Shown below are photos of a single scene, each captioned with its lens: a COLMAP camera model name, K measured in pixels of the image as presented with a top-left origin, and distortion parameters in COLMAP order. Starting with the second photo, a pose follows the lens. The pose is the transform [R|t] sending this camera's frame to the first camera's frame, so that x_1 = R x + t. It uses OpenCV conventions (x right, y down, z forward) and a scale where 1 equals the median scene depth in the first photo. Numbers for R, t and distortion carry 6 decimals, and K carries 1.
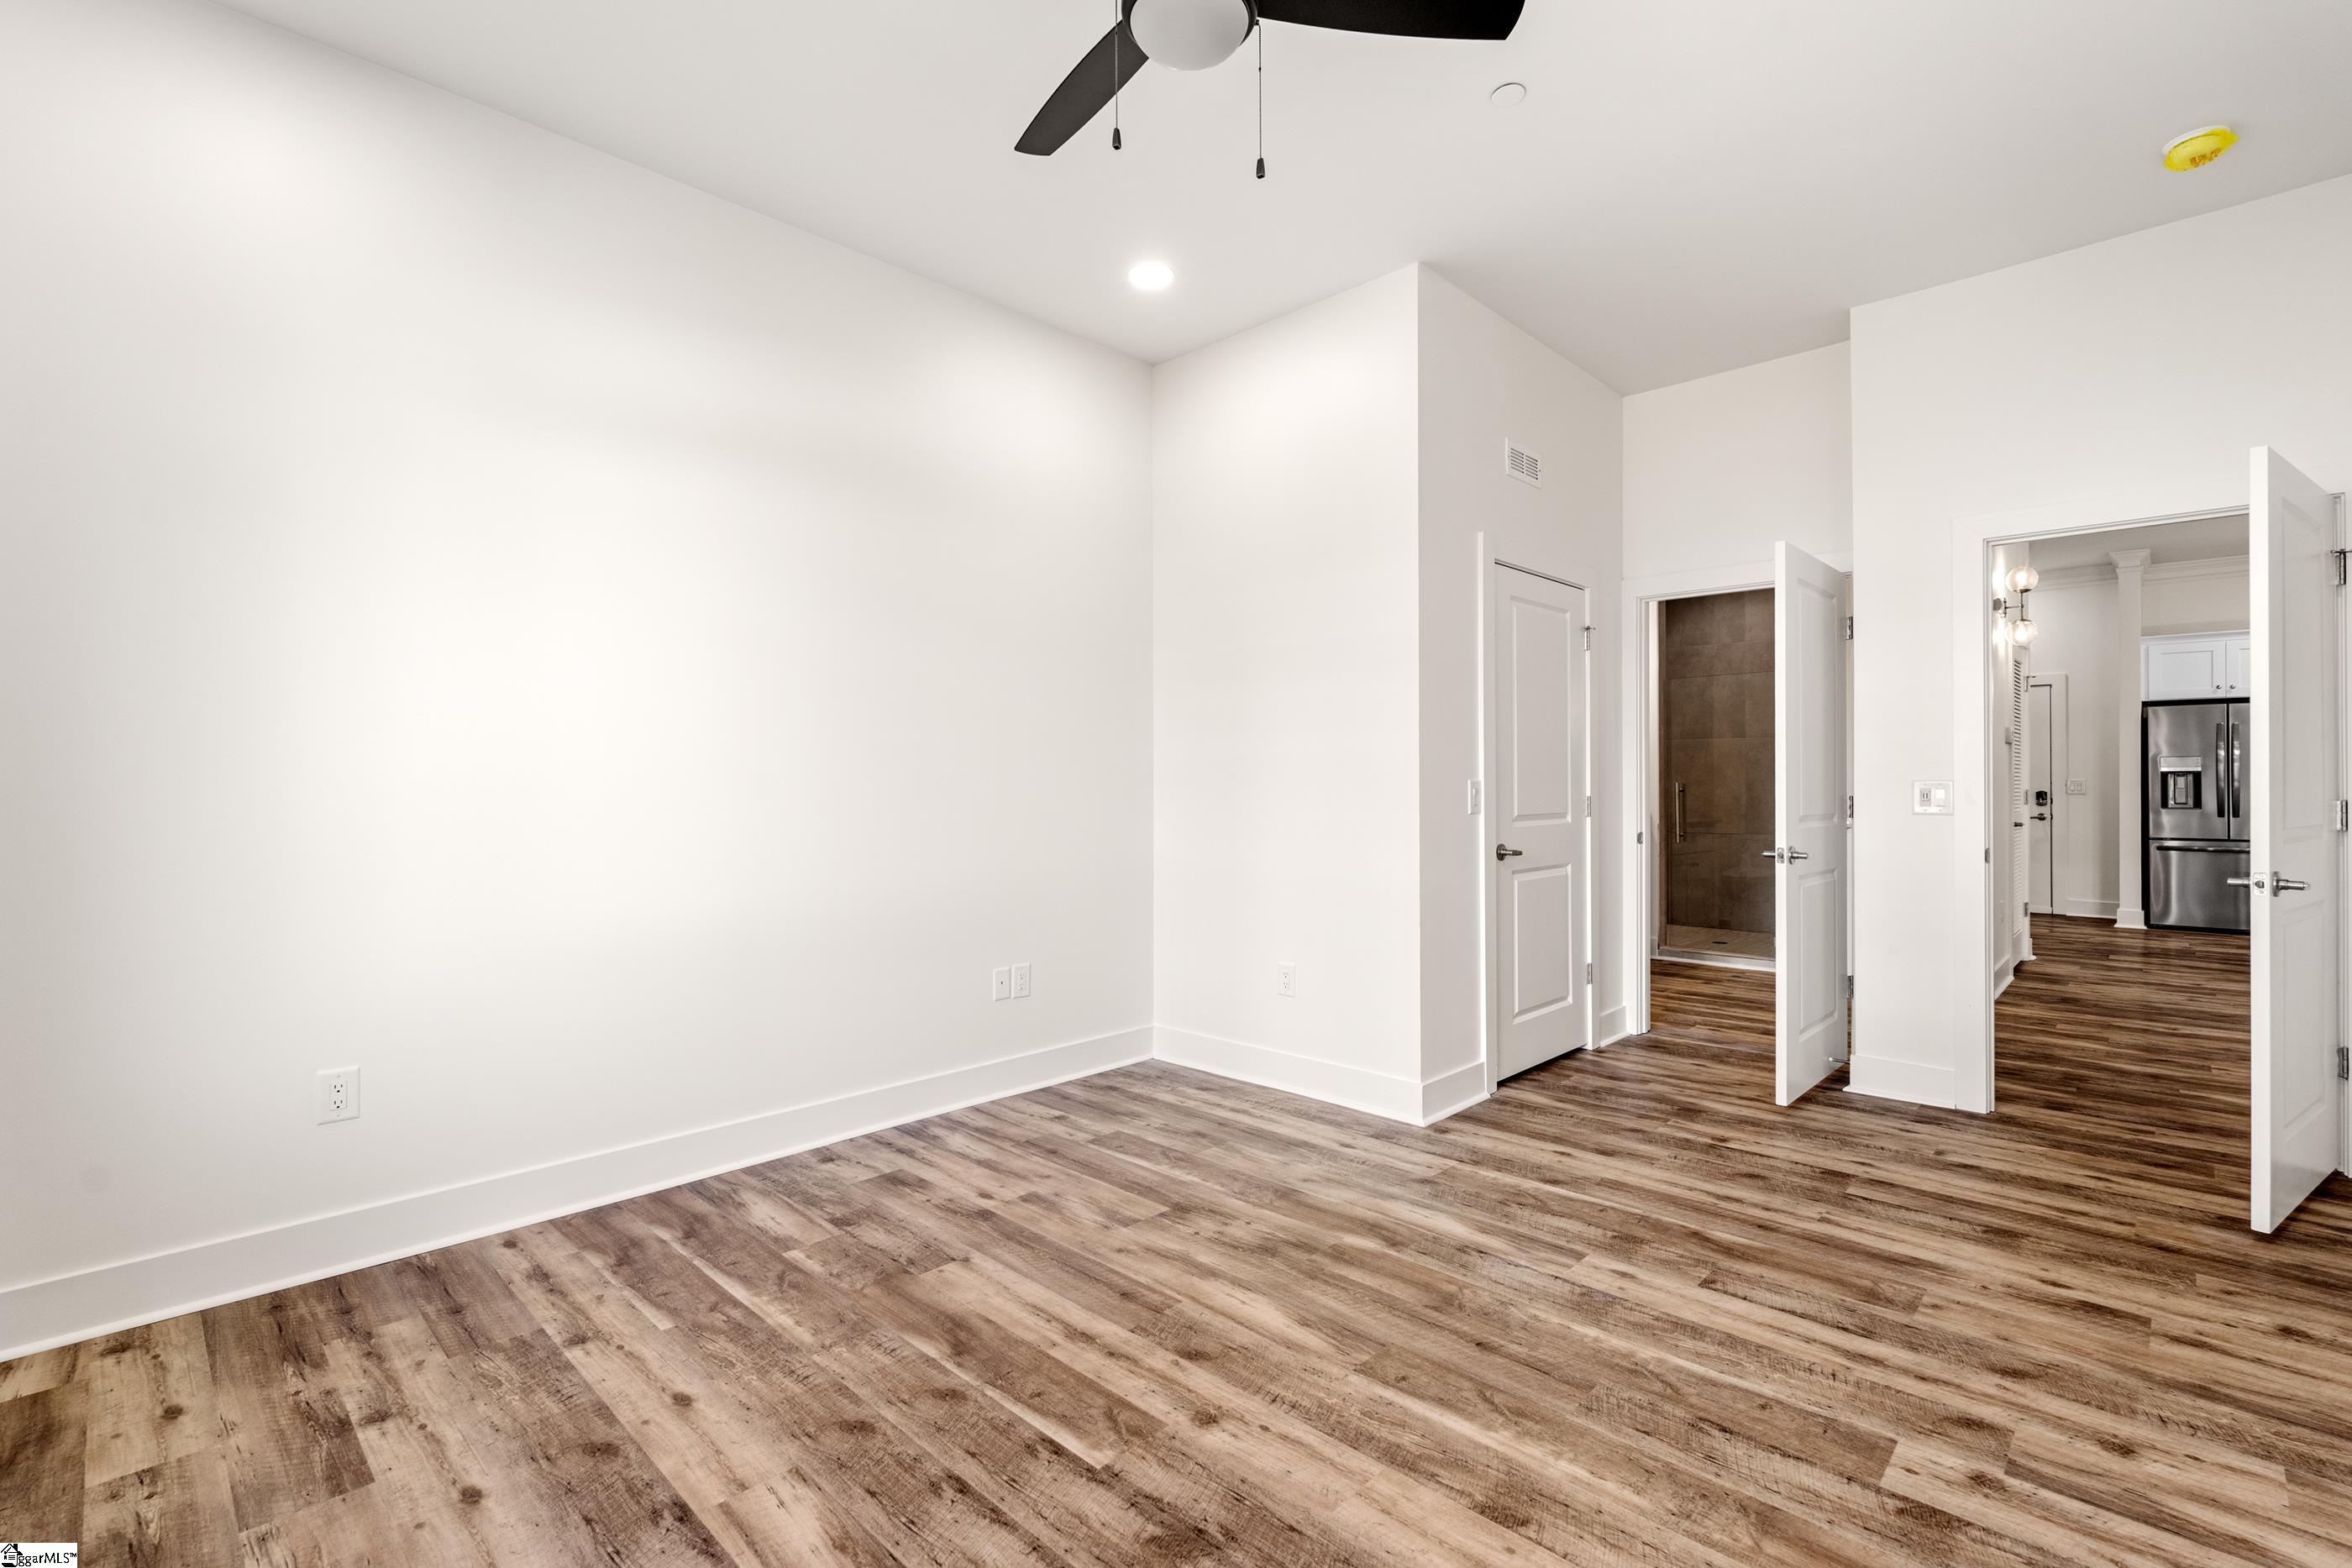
lens RADIAL K [[1030.4, 0, 1186.4], [0, 1030.4, 780.6], [0, 0, 1]] dist [-0.007230, 0.000660]
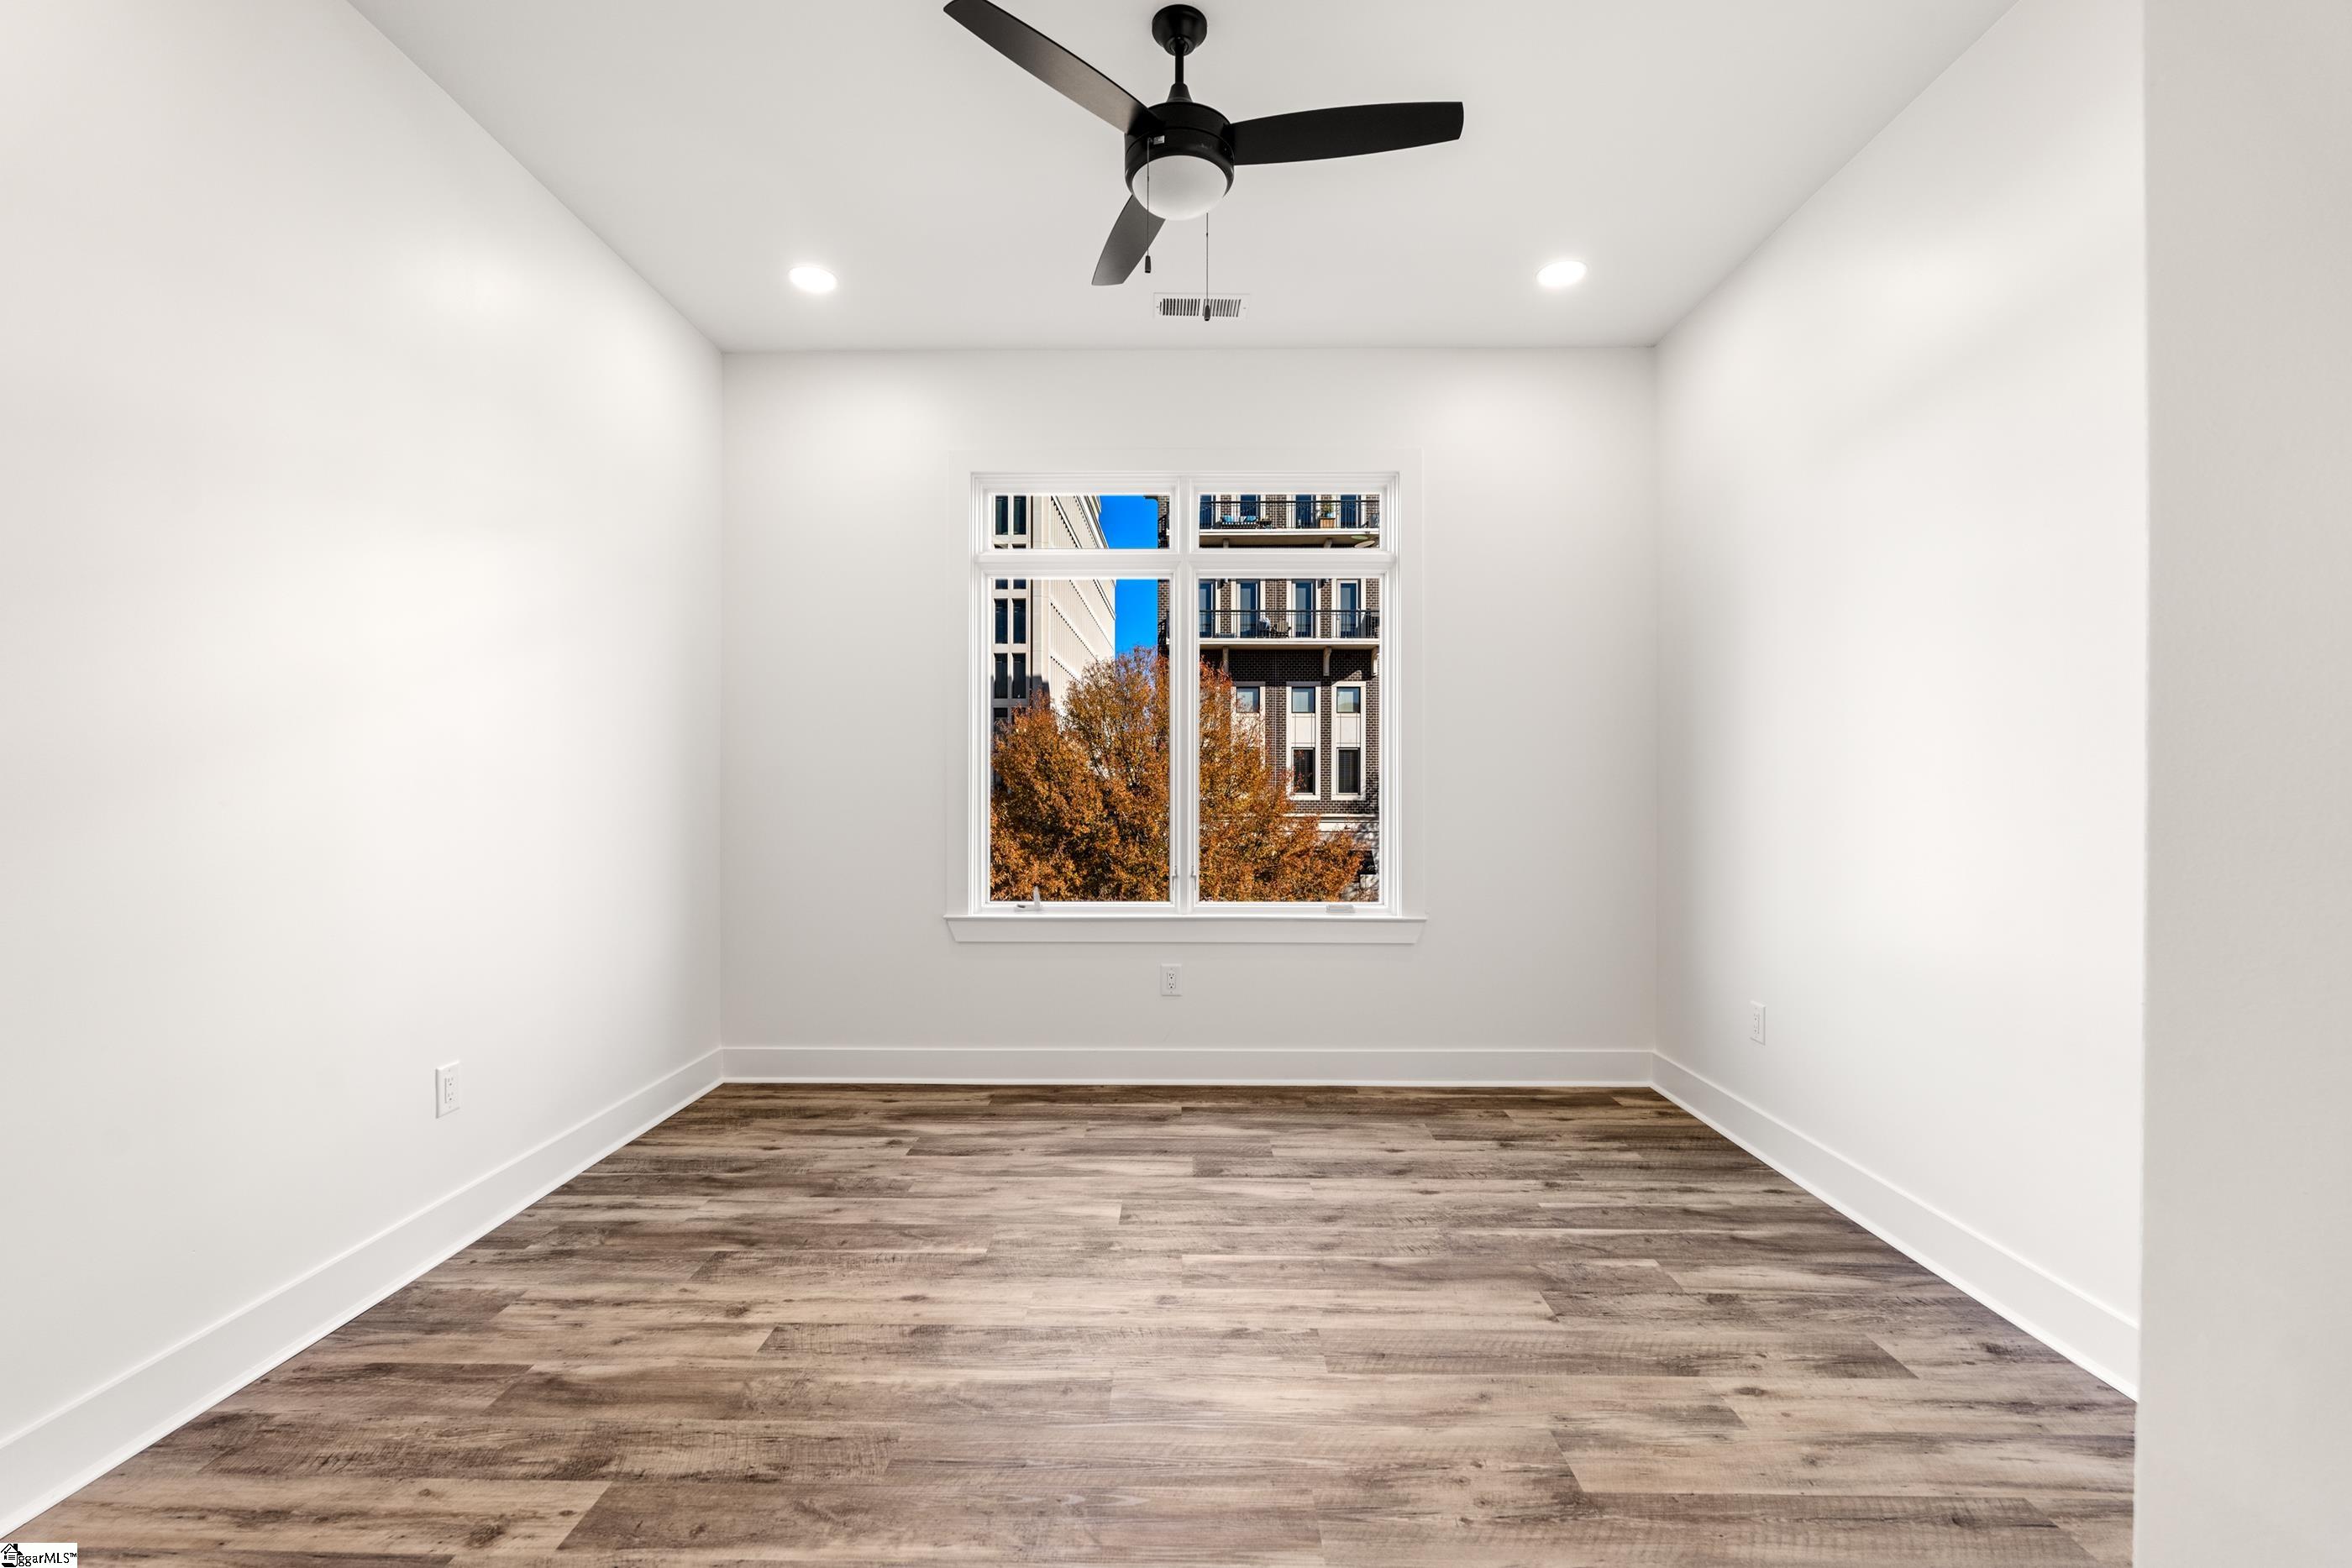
lens RADIAL K [[1030.4, 0, 1189.1], [0, 1030.4, 792.0], [0, 0, 1]] dist [-0.007230, 0.000660]
pose [[-0.719903, 0.004357, -0.694061, 0.716955], [0.002725, 0.999990, 0.003452, -0.006574], [0.694069, 0.000594, -0.719908, 1.583632]]
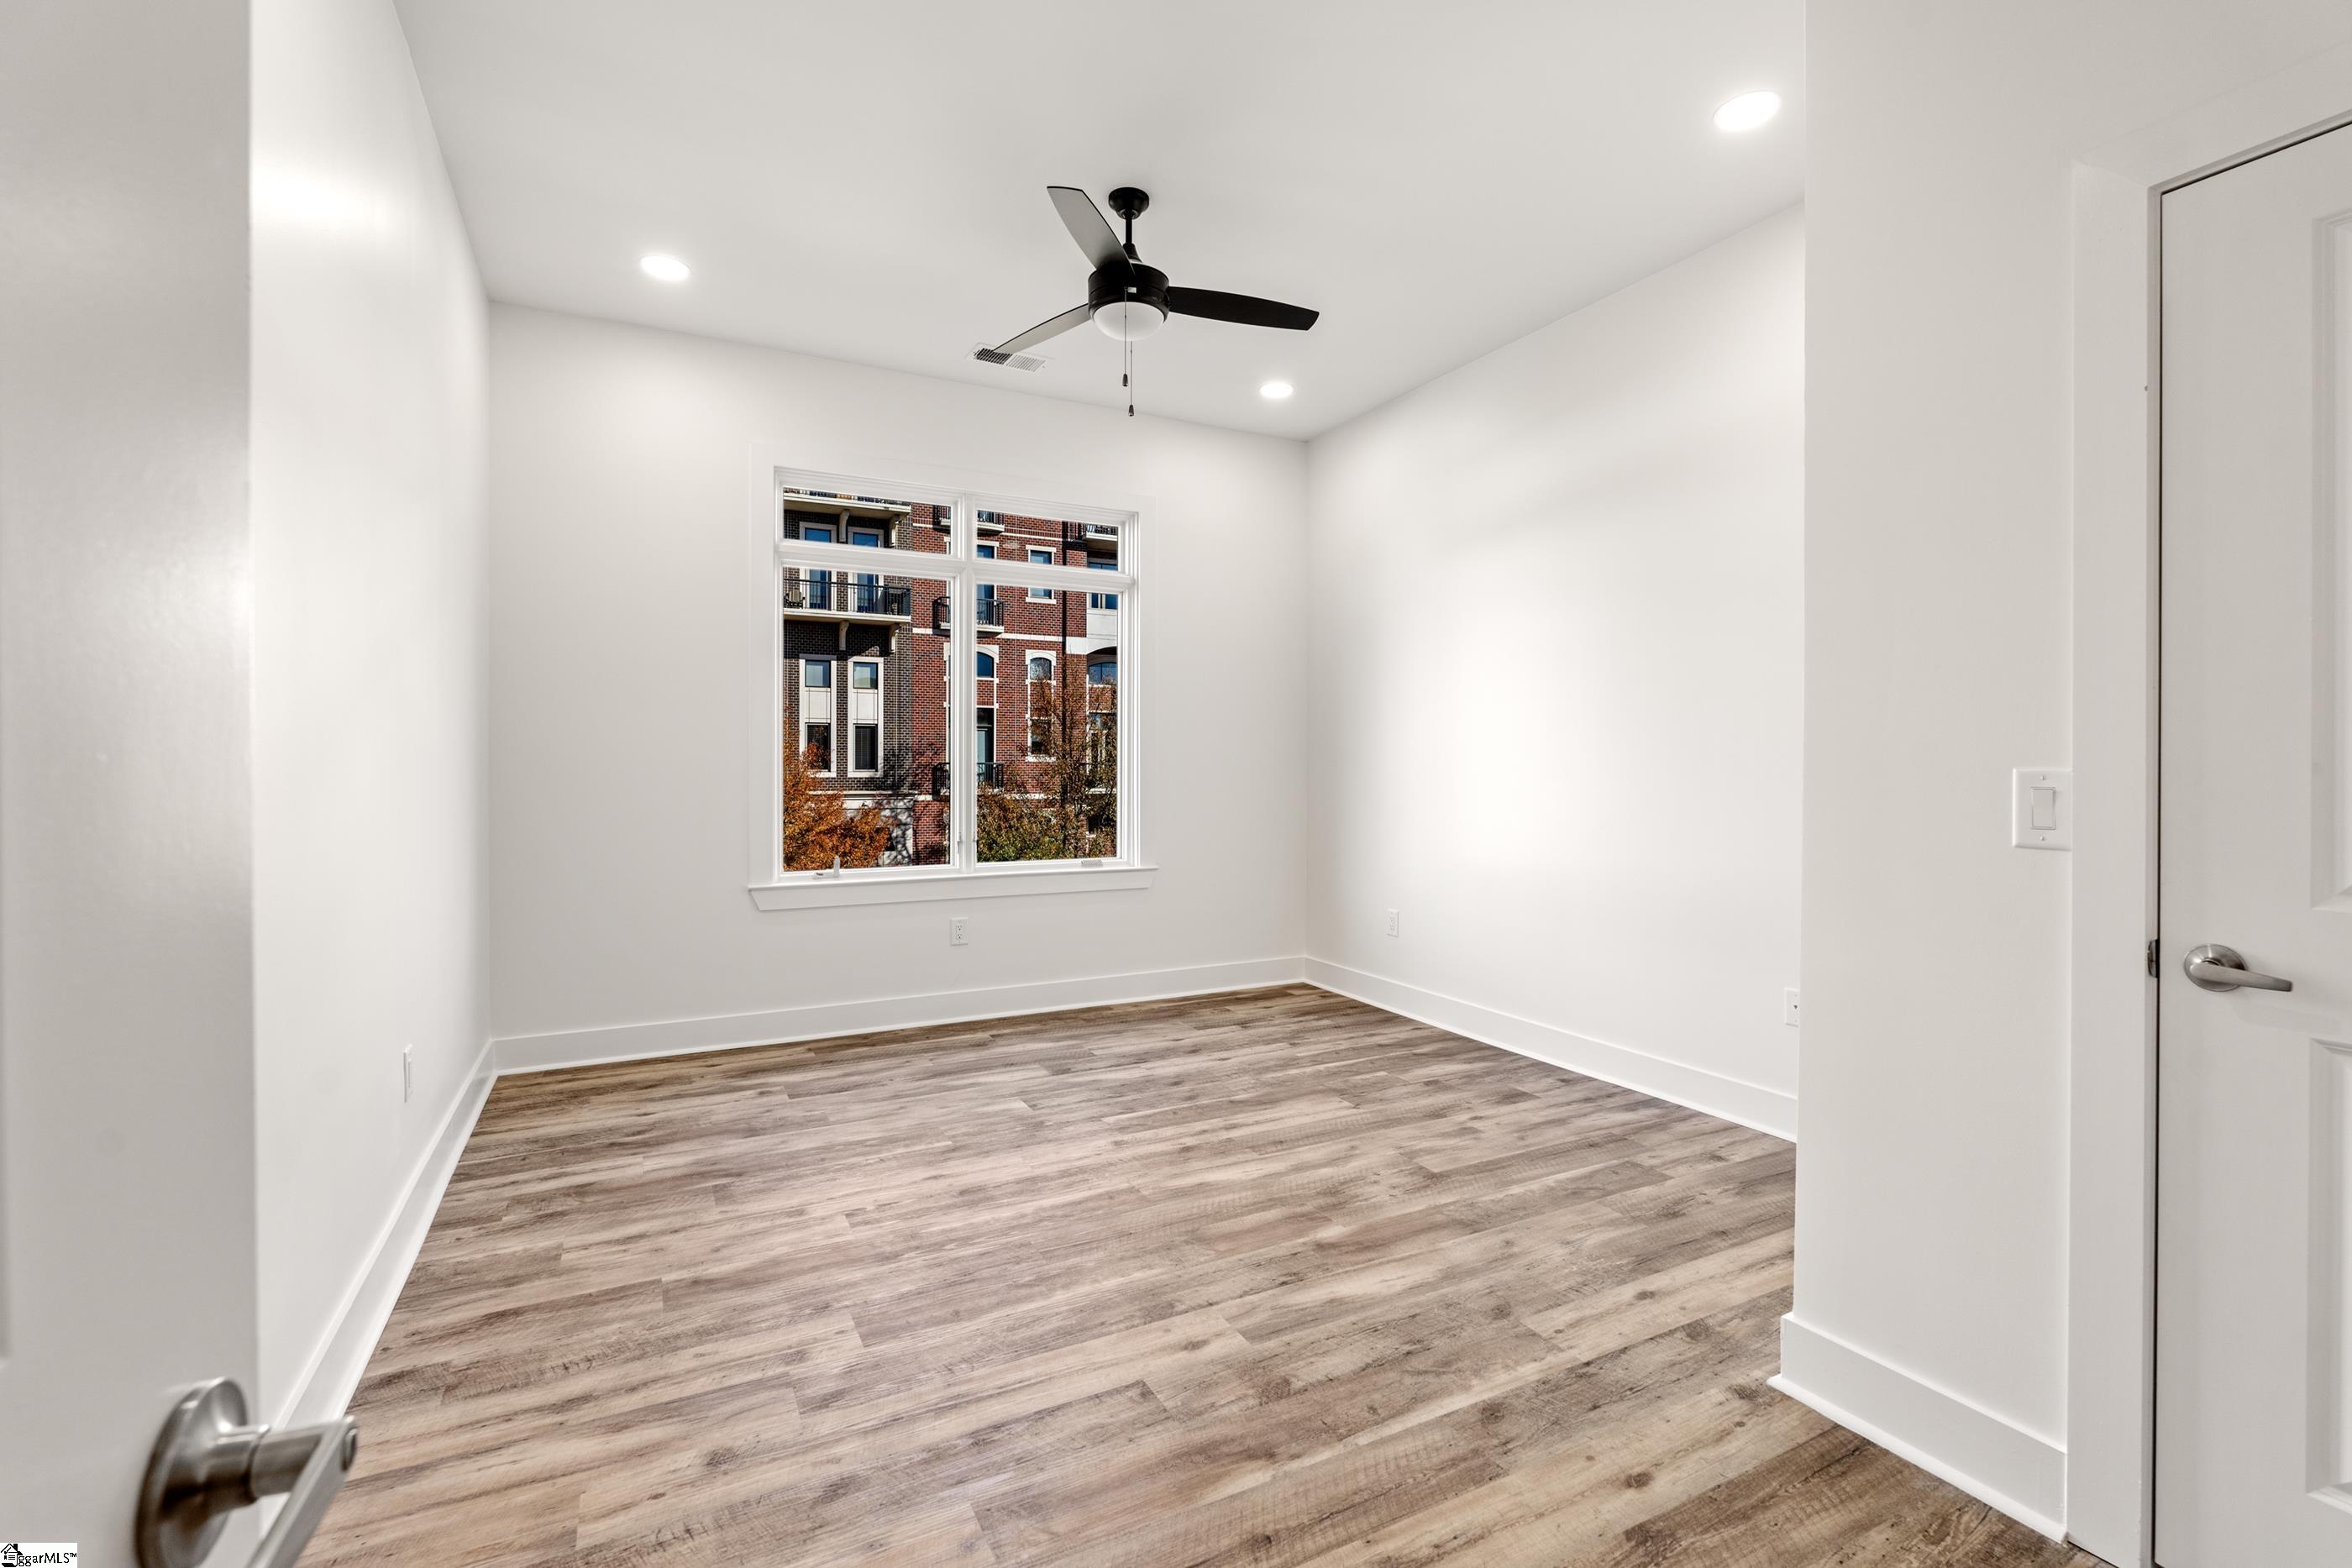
lens RADIAL K [[1030.4, 0, 1200.2], [0, 1030.4, 779.4], [0, 0, 1]] dist [-0.007230, 0.000660]
pose [[-0.291285, 0.014383, -0.956528, 1.321099], [0.001463, 0.999892, 0.014590, -0.006841], [0.956635, 0.002850, -0.291275, 1.333778]]
